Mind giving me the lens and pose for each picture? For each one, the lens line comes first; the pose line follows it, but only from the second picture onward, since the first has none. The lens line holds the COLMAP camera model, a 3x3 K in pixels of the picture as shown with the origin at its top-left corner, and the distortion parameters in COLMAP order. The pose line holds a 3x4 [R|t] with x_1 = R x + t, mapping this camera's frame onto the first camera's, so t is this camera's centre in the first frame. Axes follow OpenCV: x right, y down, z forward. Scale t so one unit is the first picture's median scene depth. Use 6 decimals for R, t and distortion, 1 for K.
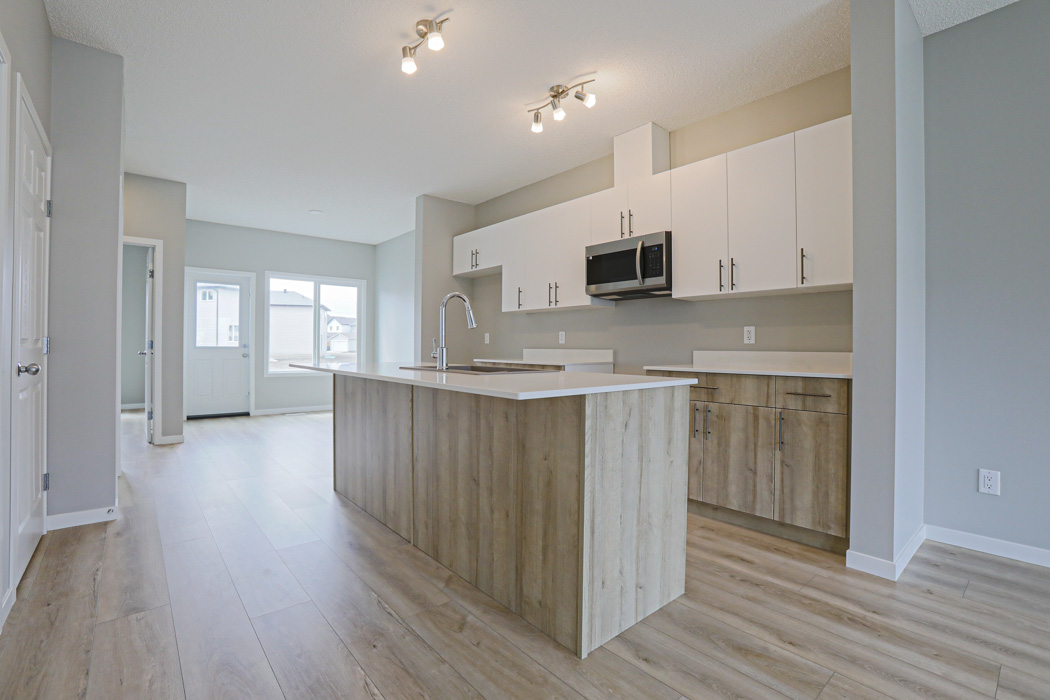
lens RADIAL K [[476.8, 0, 518.3], [0, 476.8, 346.2], [0, 0, 1]] dist [-0.072975, 0.026313]
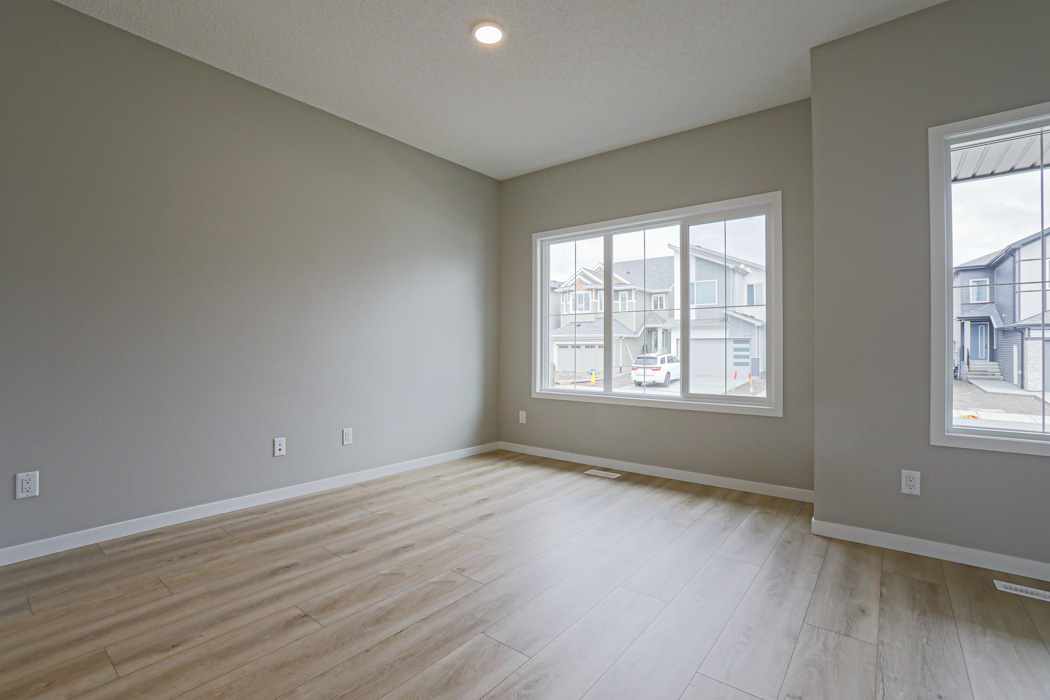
lens RADIAL K [[476.8, 0, 518.3], [0, 476.8, 346.2], [0, 0, 1]] dist [-0.072975, 0.026313]
pose [[-0.188172, -0.001222, 0.982135, -0.077368], [-0.006049, 0.999982, 0.000086, 0.000964], [-0.982117, -0.005924, -0.188176, 0.145978]]
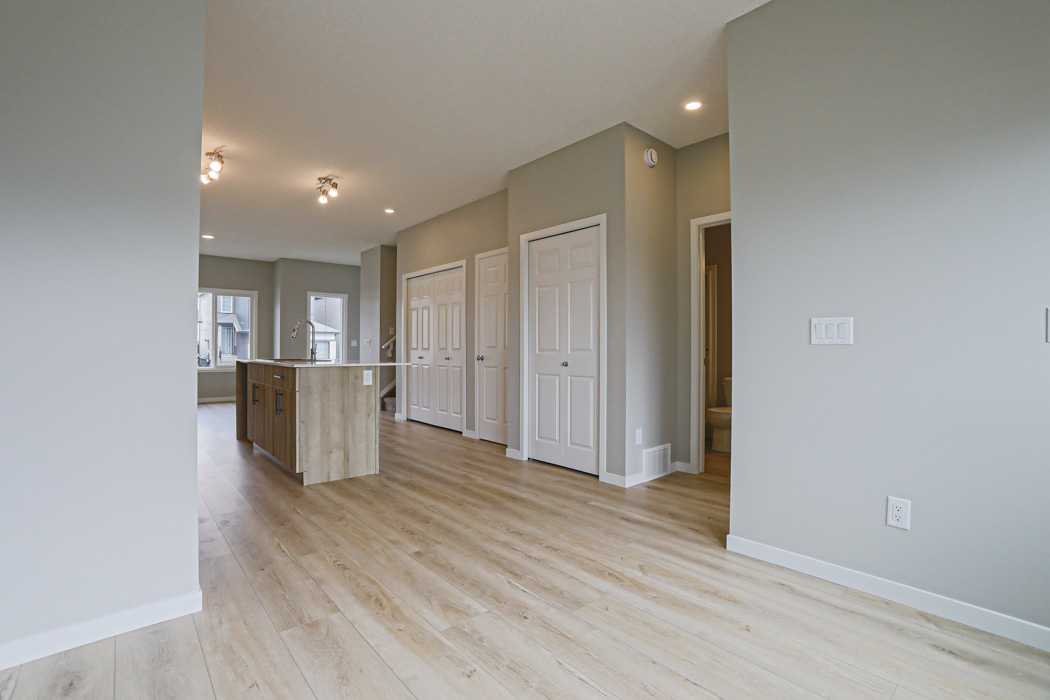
lens RADIAL K [[478.9, 0, 517.4], [0, 478.9, 345.7], [0, 0, 1]] dist [-0.069760, 0.026993]
pose [[-0.999907, -0.010022, -0.009234, -0.897074], [-0.009959, 0.999927, -0.006897, -0.002453], [0.009302, -0.006804, -0.999934, 2.704754]]
